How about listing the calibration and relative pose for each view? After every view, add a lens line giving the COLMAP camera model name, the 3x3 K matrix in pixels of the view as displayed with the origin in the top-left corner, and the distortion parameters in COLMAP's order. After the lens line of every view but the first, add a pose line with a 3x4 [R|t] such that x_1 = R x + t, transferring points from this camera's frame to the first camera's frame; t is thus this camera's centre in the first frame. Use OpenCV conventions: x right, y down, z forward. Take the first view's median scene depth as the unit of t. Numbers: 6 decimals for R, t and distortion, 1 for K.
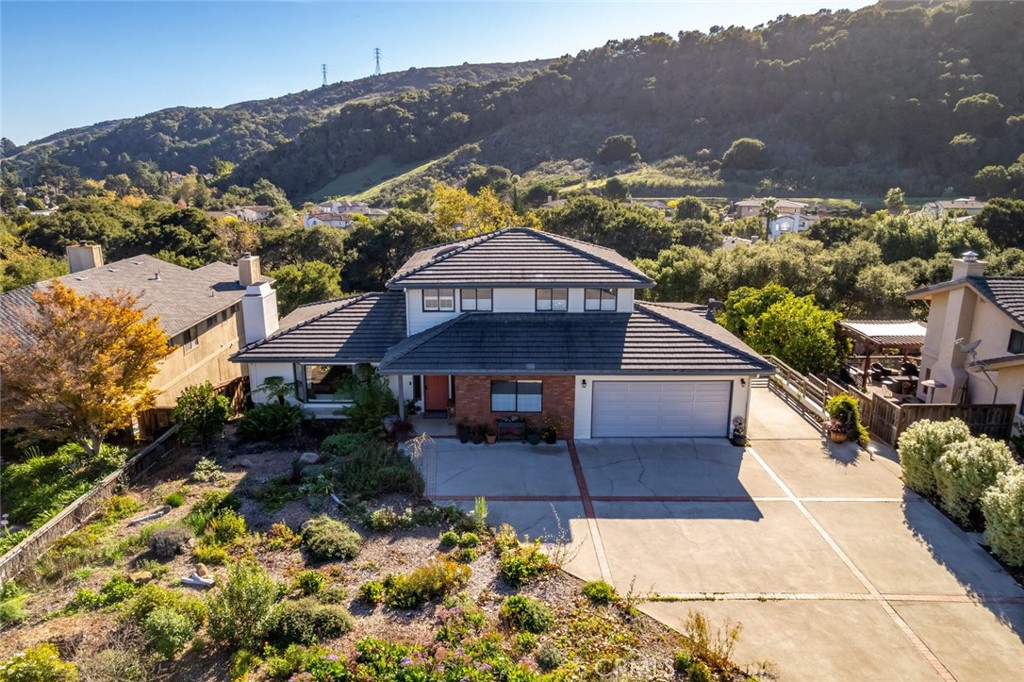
lens RADIAL K [[695.3, 0, 481.3], [0, 695.3, 338.5], [0, 0, 1]] dist [-0.093092, 0.088381]
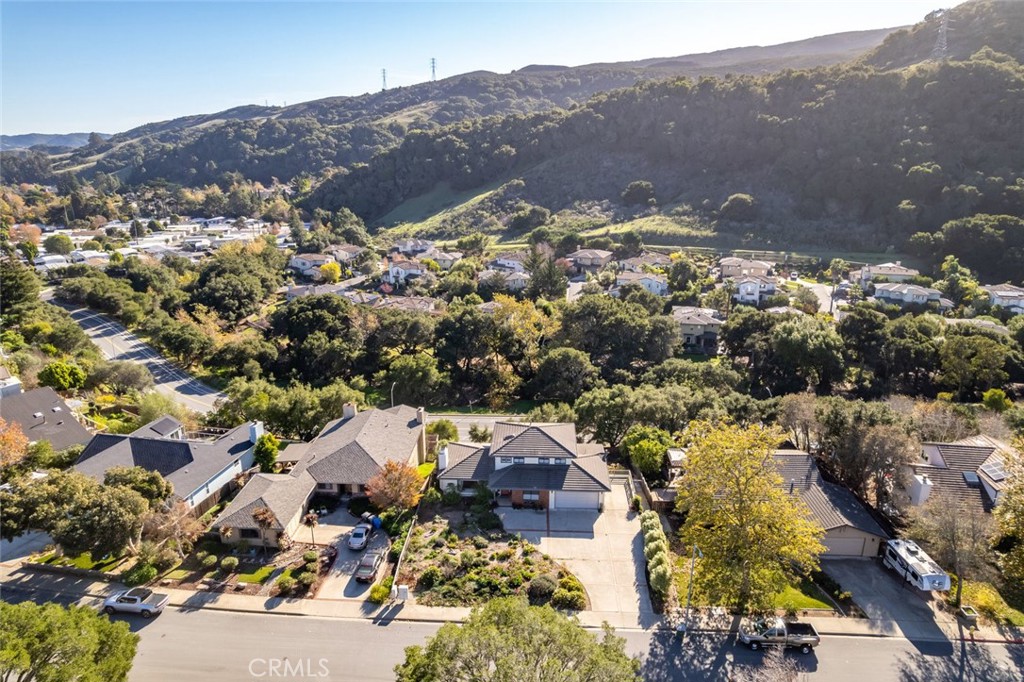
lens RADIAL K [[656.5, 0, 512.0], [0, 656.5, 341.0], [0, 0, 1]] dist [-0.086520, 0.083194]
pose [[0.999712, 0.015379, -0.018404, 0.000900], [-0.014522, 0.998844, 0.045827, -0.085666], [0.019088, -0.045547, 0.998780, -0.221705]]
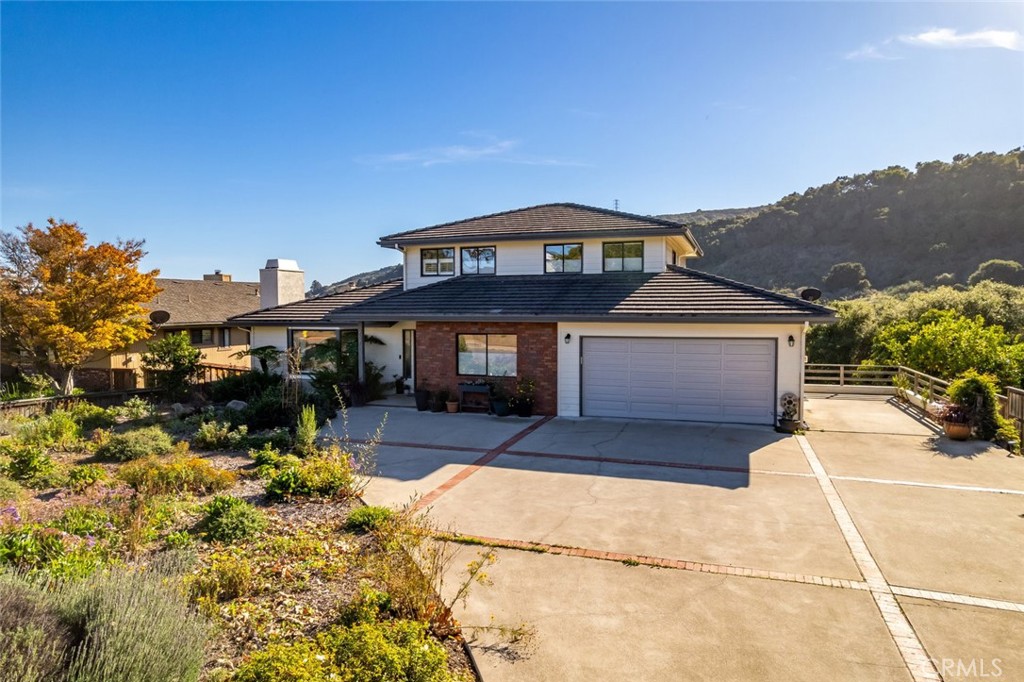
lens RADIAL K [[656.5, 0, 512.0], [0, 656.5, 341.0], [0, 0, 1]] dist [-0.086520, 0.083194]
pose [[0.953471, 0.018841, -0.300896, 0.034010], [-0.076867, 0.980254, -0.182192, 0.022609], [0.291522, 0.196843, 0.936092, 0.033783]]
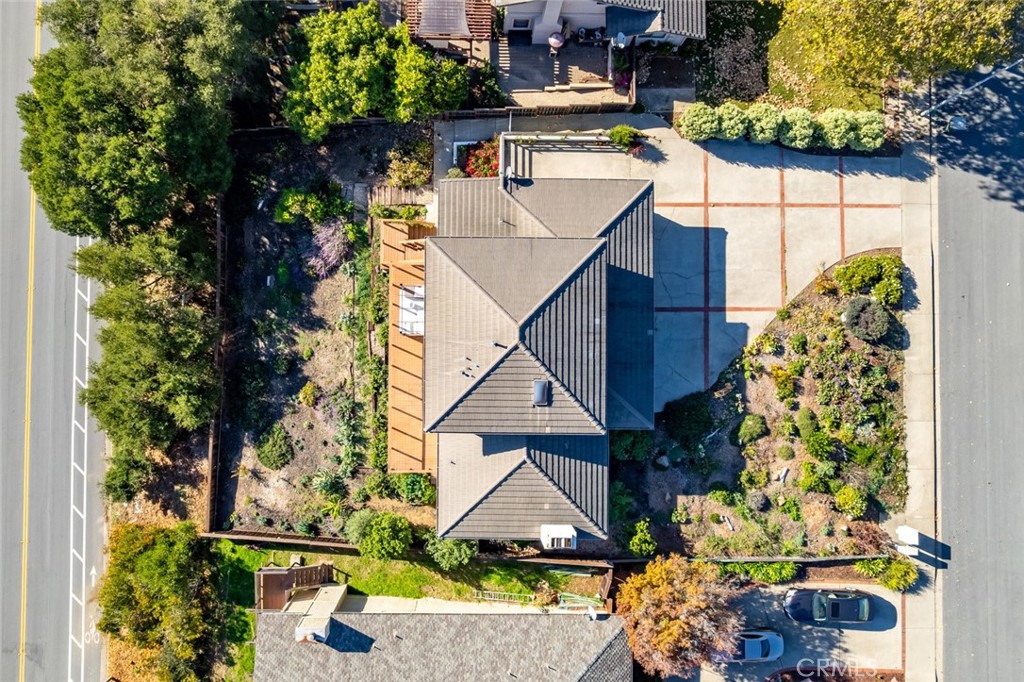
lens RADIAL K [[656.5, 0, 512.0], [0, 656.5, 341.0], [0, 0, 1]] dist [-0.086520, 0.083194]
pose [[-0.020713, -0.999401, 0.027731, 0.002015], [0.240366, 0.021946, 0.970434, -0.161027], [-0.970461, 0.026766, 0.239767, 0.102973]]
